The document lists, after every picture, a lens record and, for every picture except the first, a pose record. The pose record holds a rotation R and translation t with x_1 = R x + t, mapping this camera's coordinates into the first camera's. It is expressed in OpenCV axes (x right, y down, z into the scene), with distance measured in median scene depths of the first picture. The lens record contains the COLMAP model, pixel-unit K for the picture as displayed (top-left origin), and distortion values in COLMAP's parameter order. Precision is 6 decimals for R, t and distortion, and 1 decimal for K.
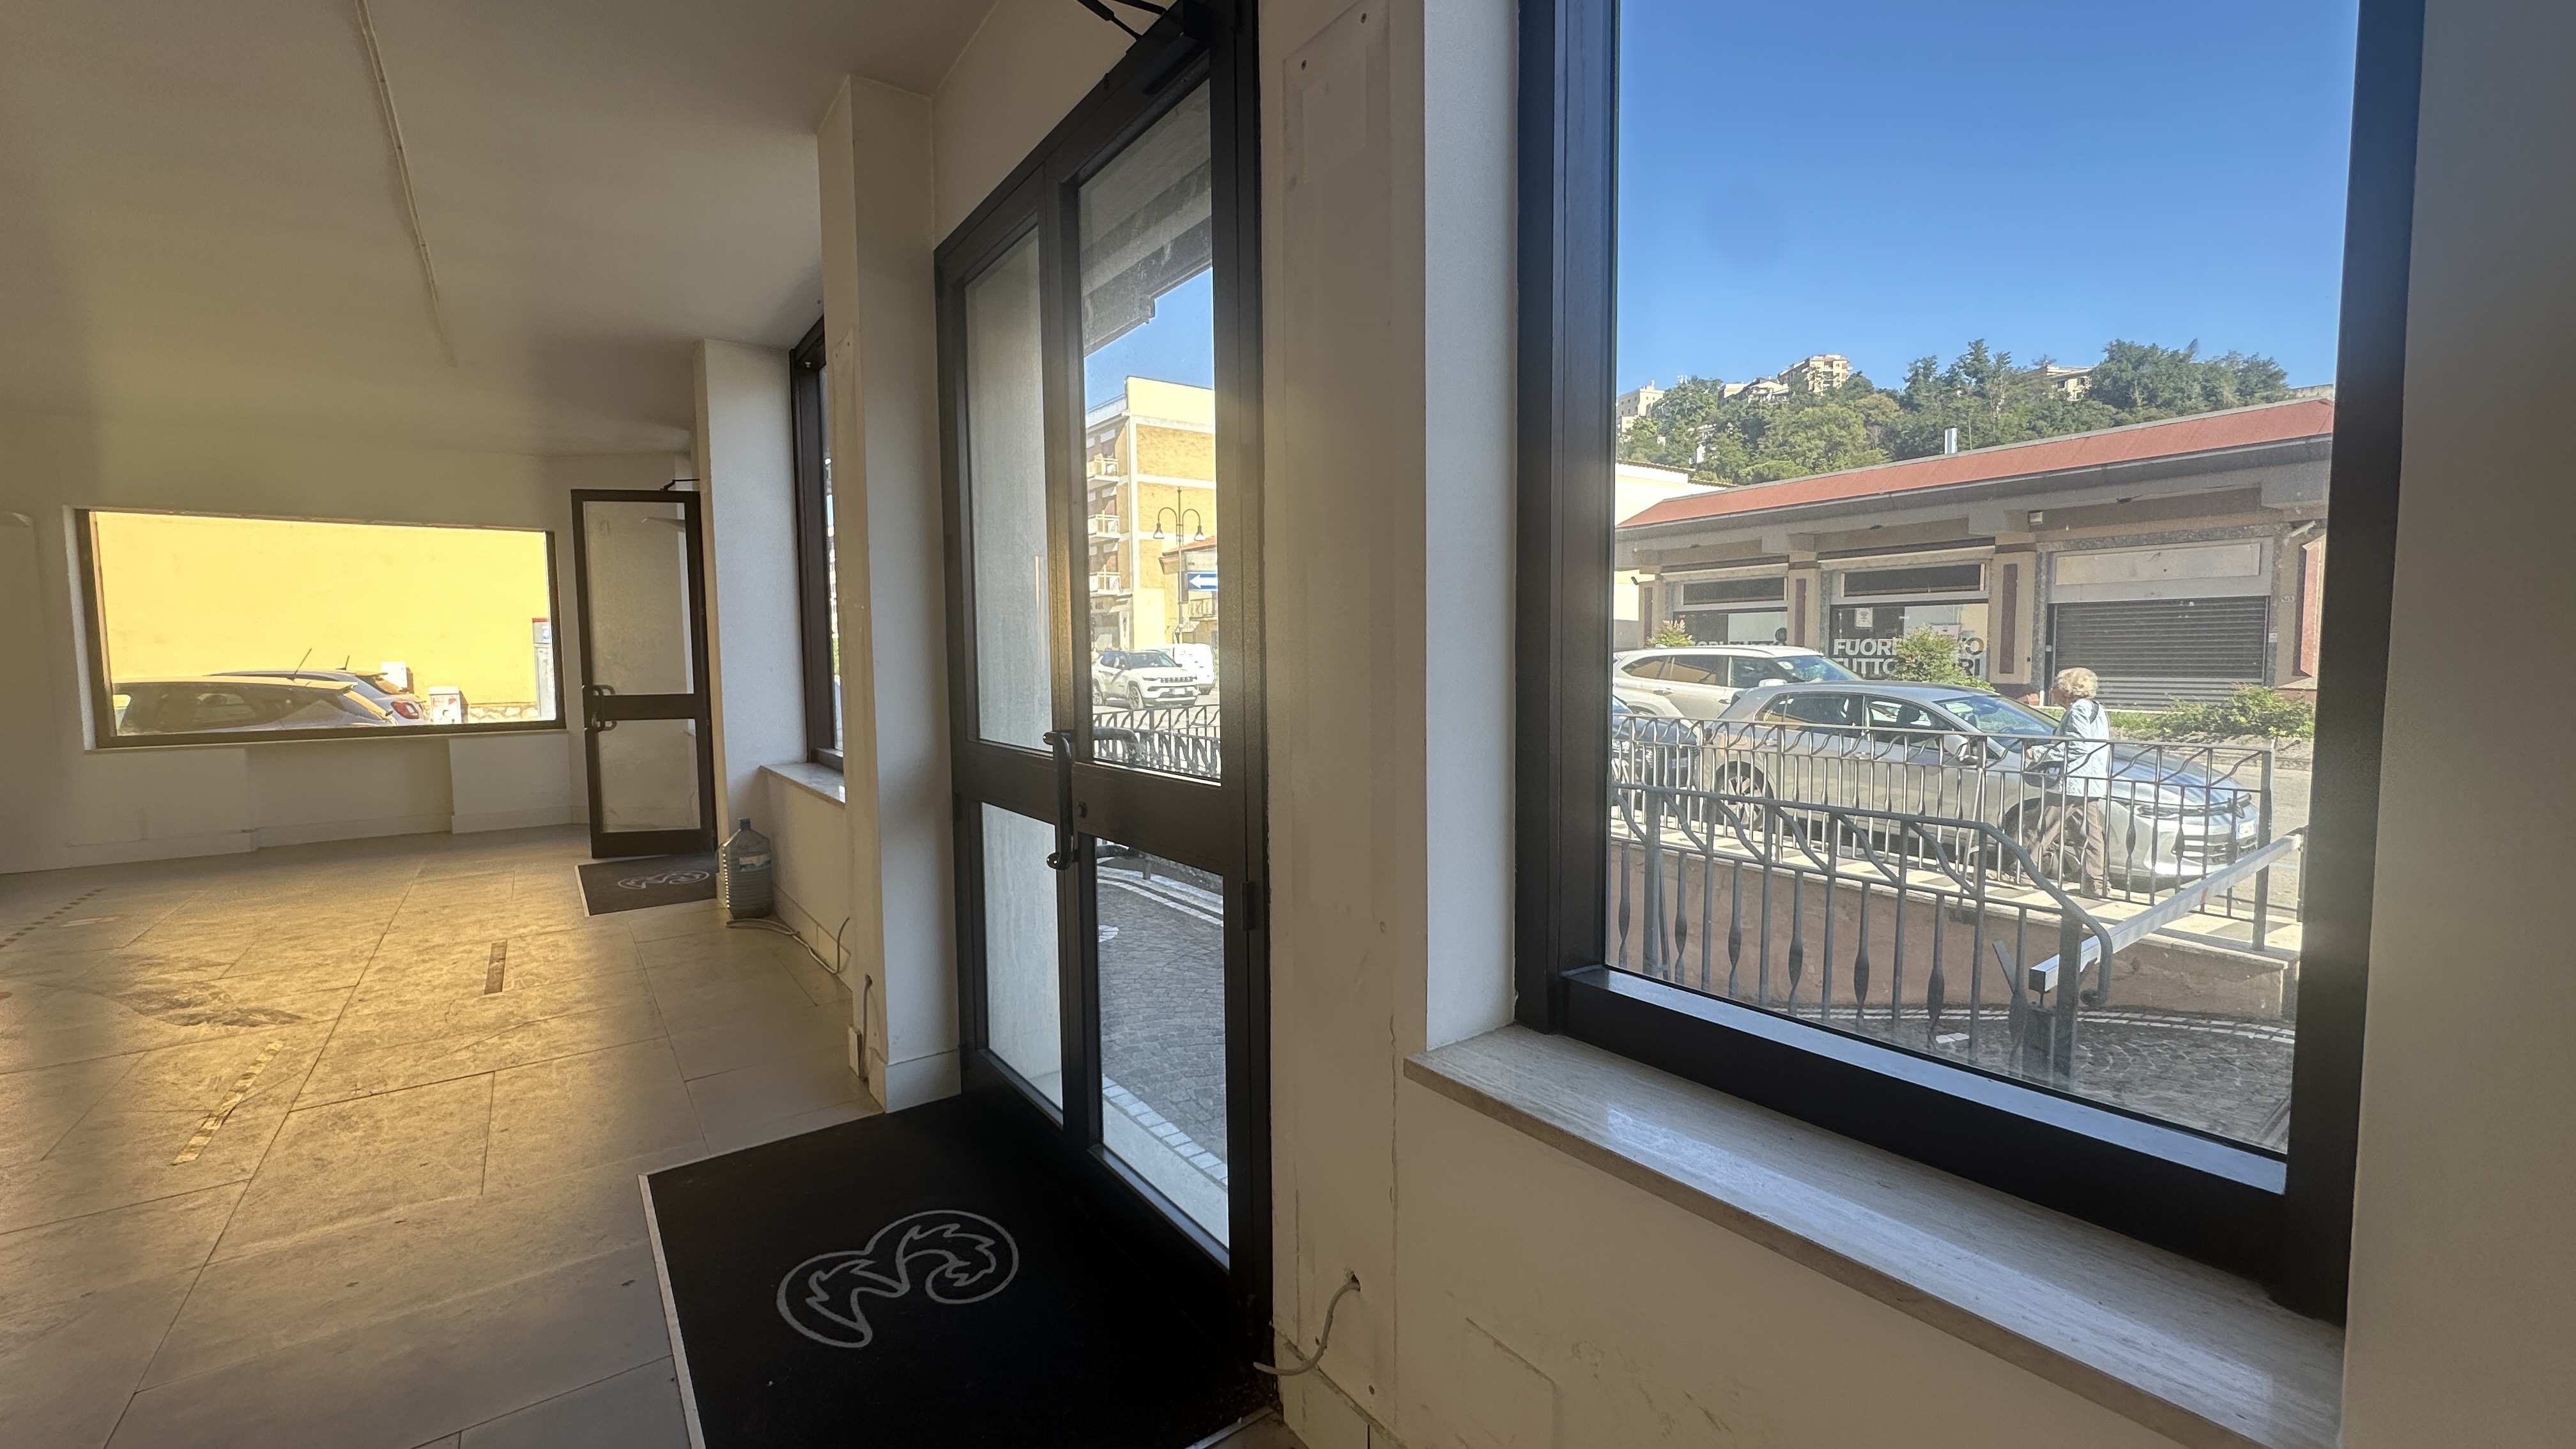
lens RADIAL K [[1028.6, 0, 1288.0], [0, 1028.6, 724.5], [0, 0, 1]] dist [-0.001678, 0.000036]
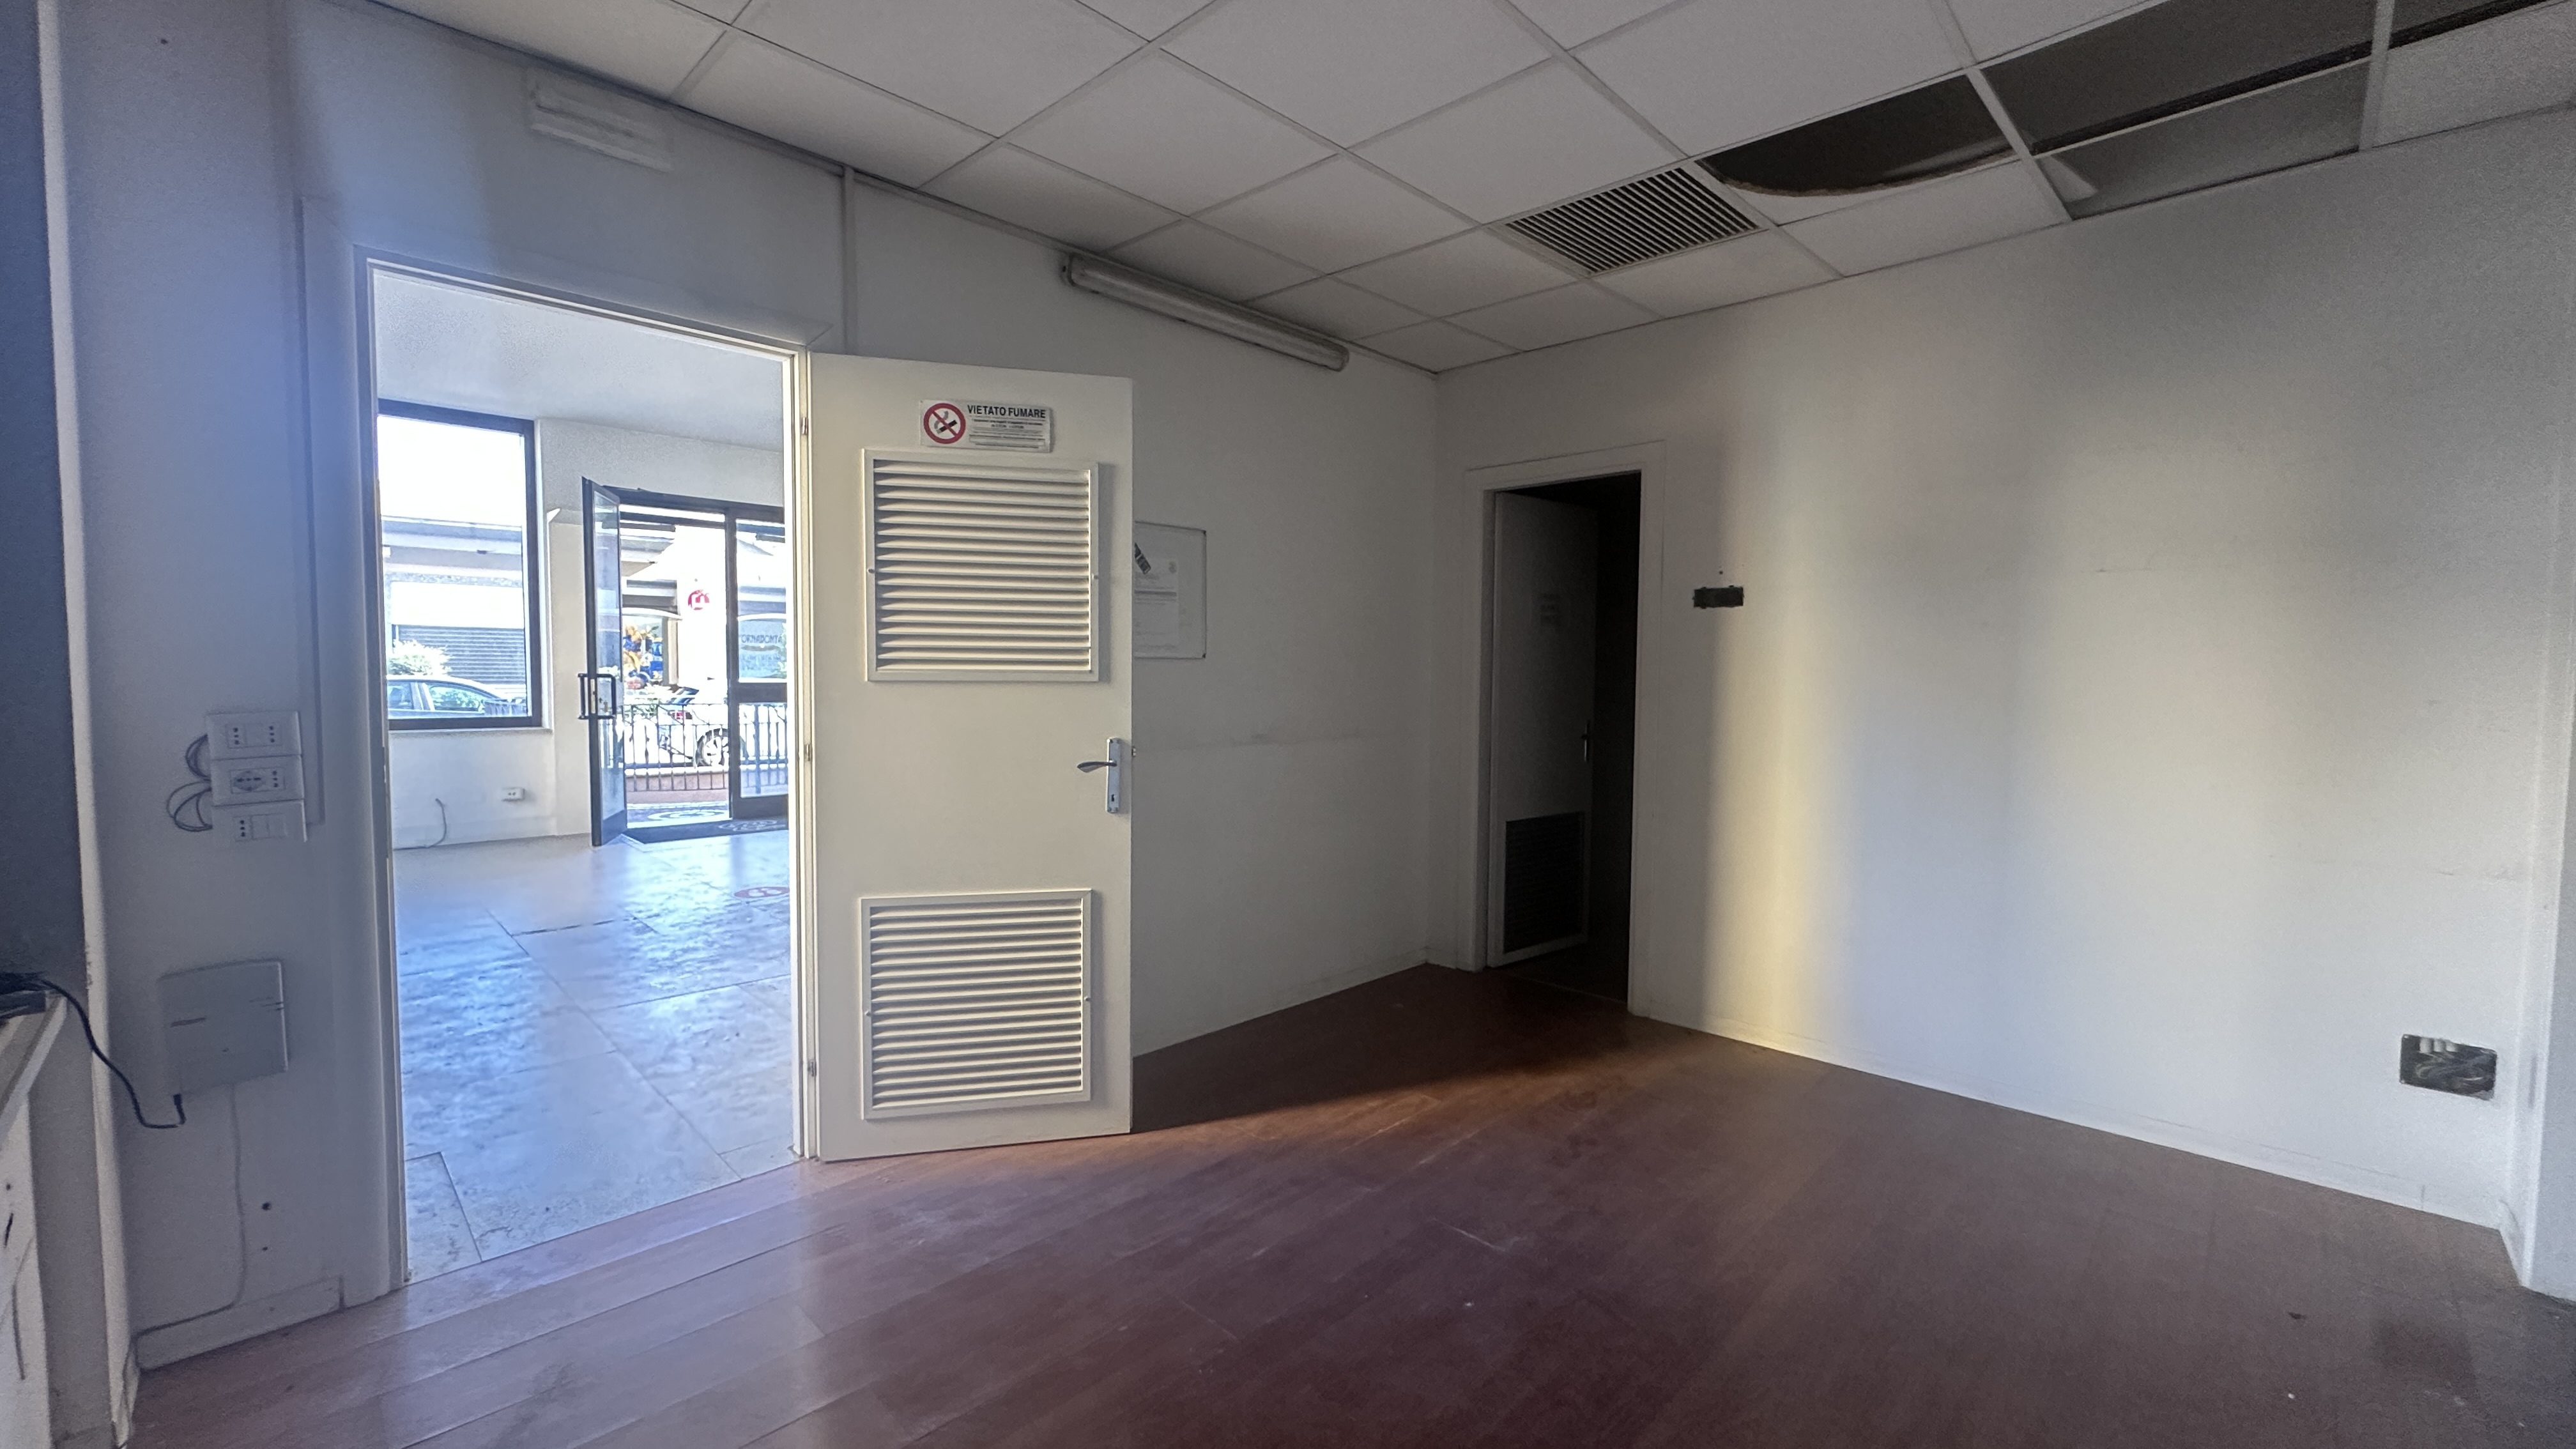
lens RADIAL K [[1028.6, 0, 1288.0], [0, 1028.6, 724.5], [0, 0, 1]] dist [-0.001678, 0.000036]
pose [[-0.164830, -0.040601, 0.985486, -0.619850], [0.058729, 0.996976, 0.050897, 0.000294], [-0.984572, 0.066266, -0.161947, 0.175889]]
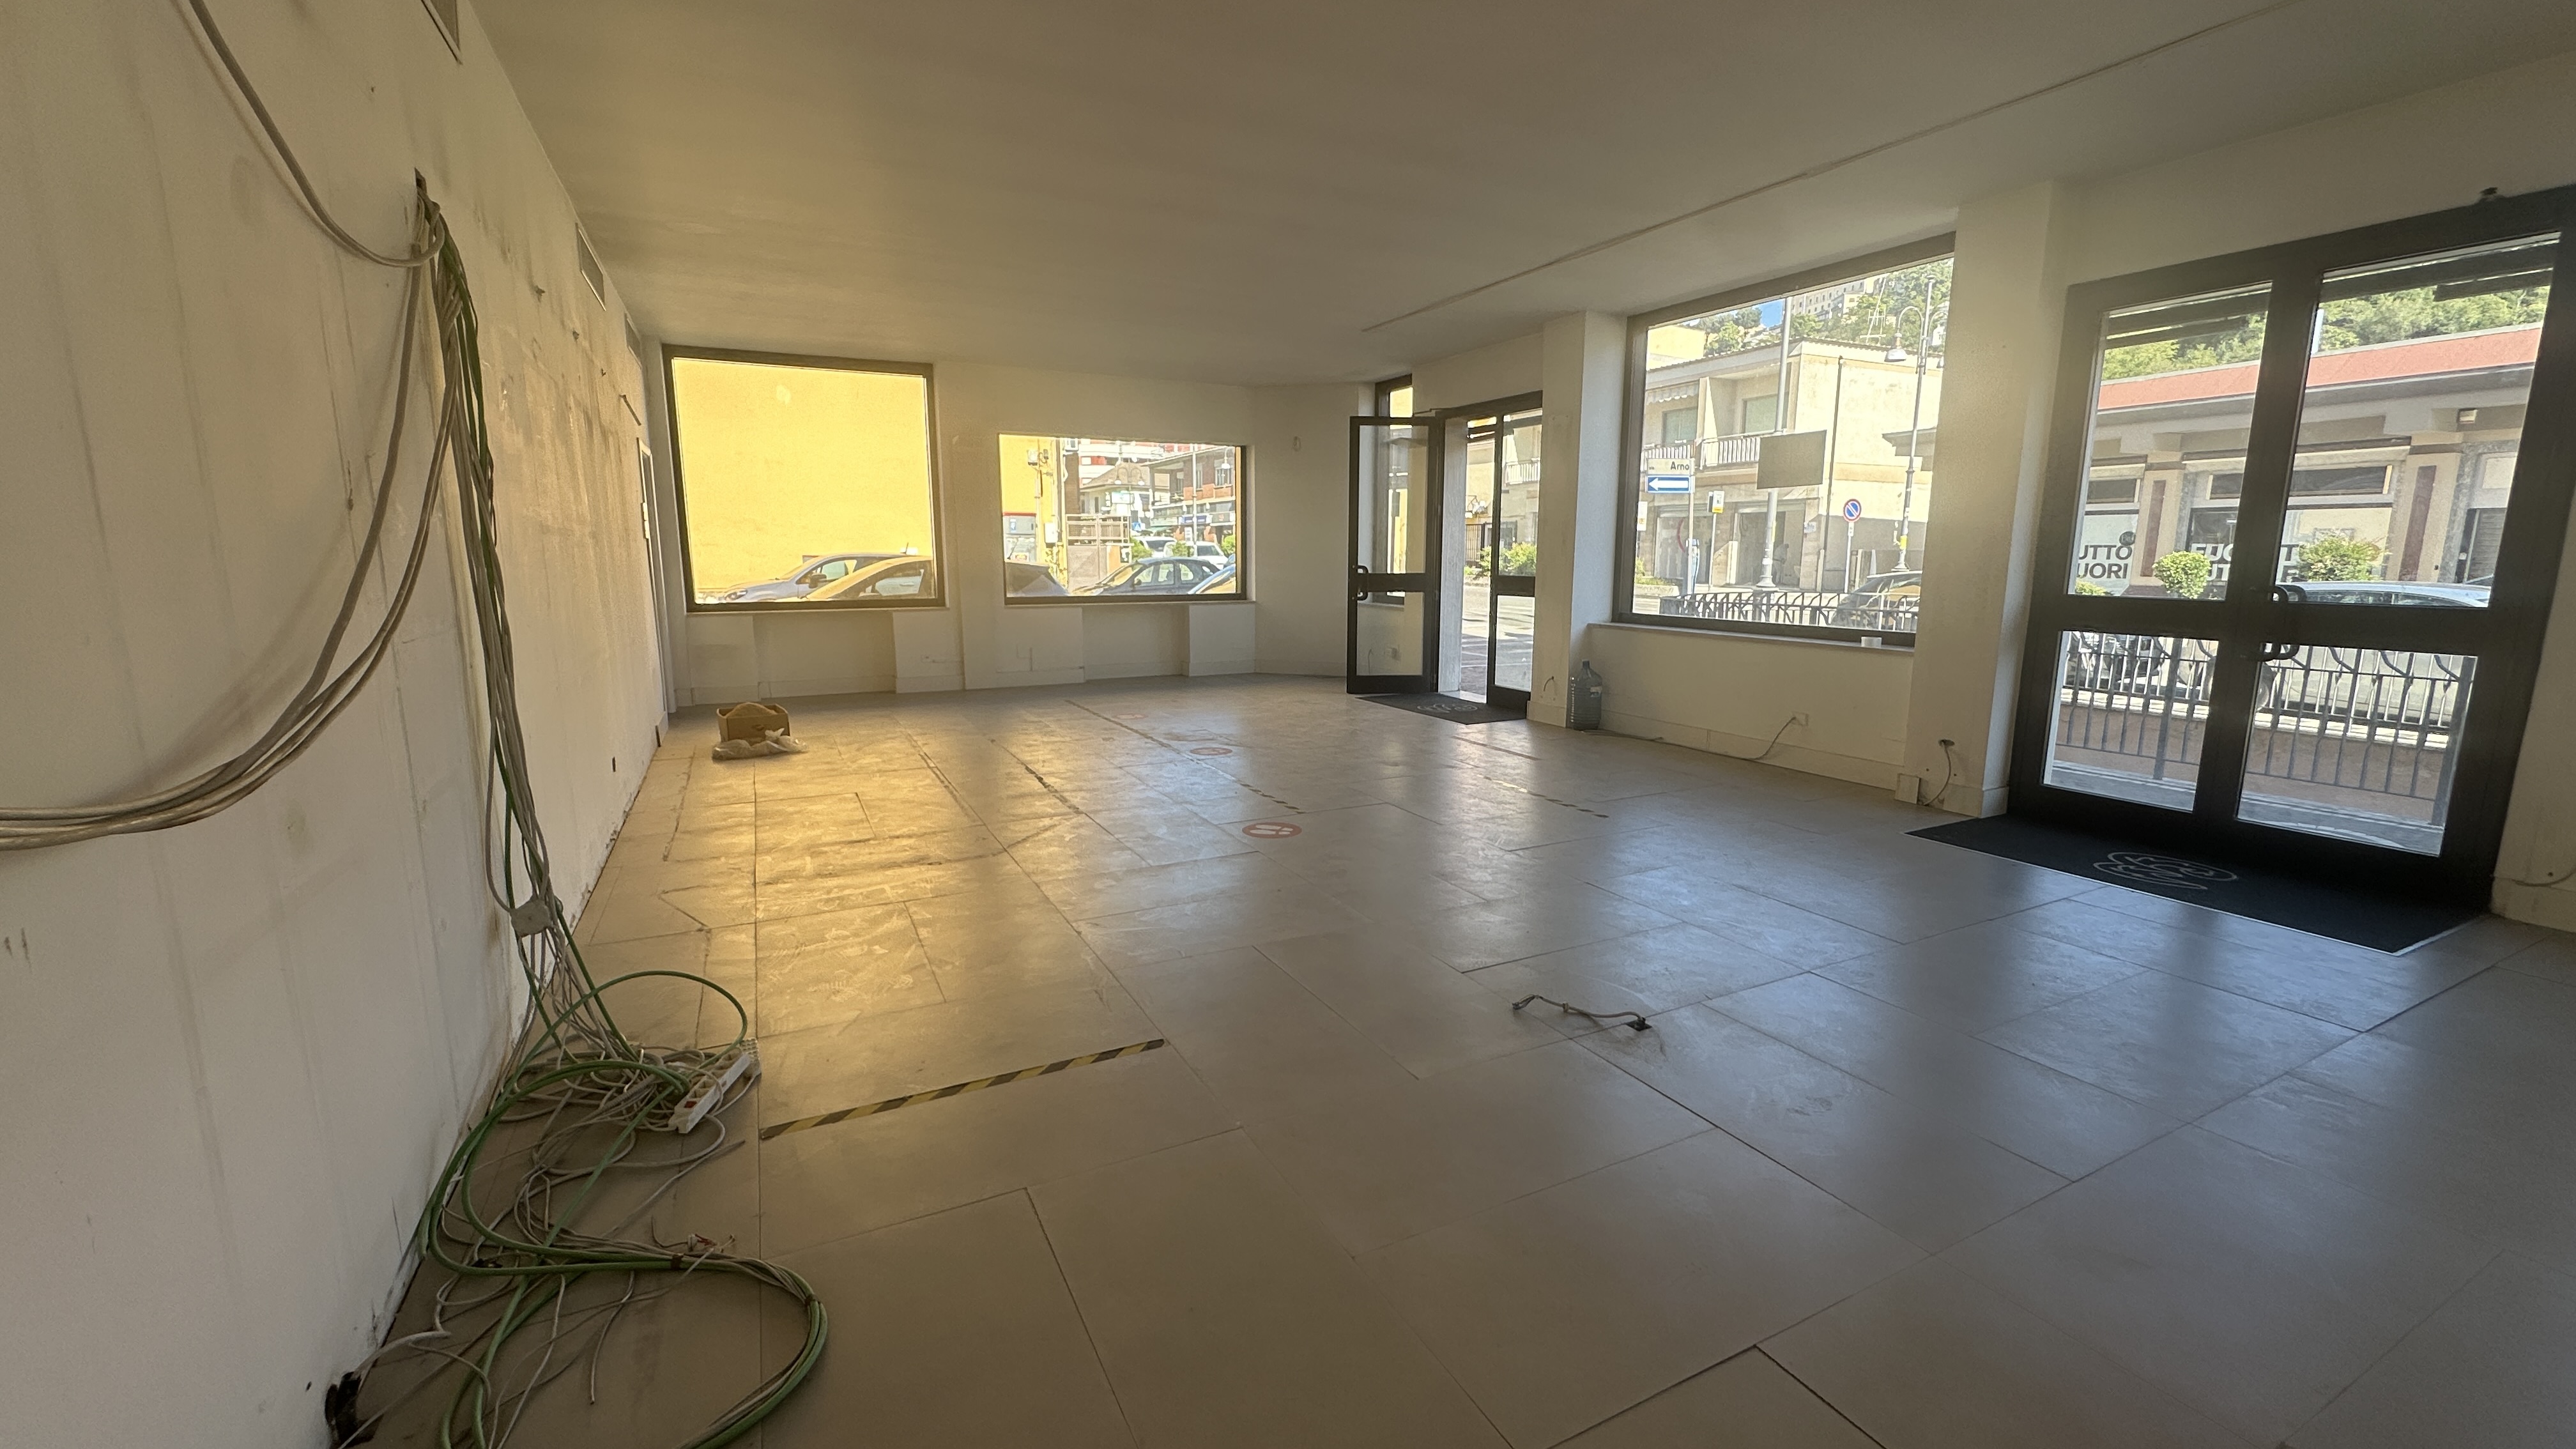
lens RADIAL K [[1031.7, 0, 1285.6], [0, 1031.7, 727.0], [0, 0, 1]] dist [-0.000877, 0.000002]
pose [[0.988160, 0.038349, -0.148554, -0.193257], [-0.023496, 0.994662, 0.100481, 0.013503], [0.151614, -0.095801, 0.983786, -0.124139]]
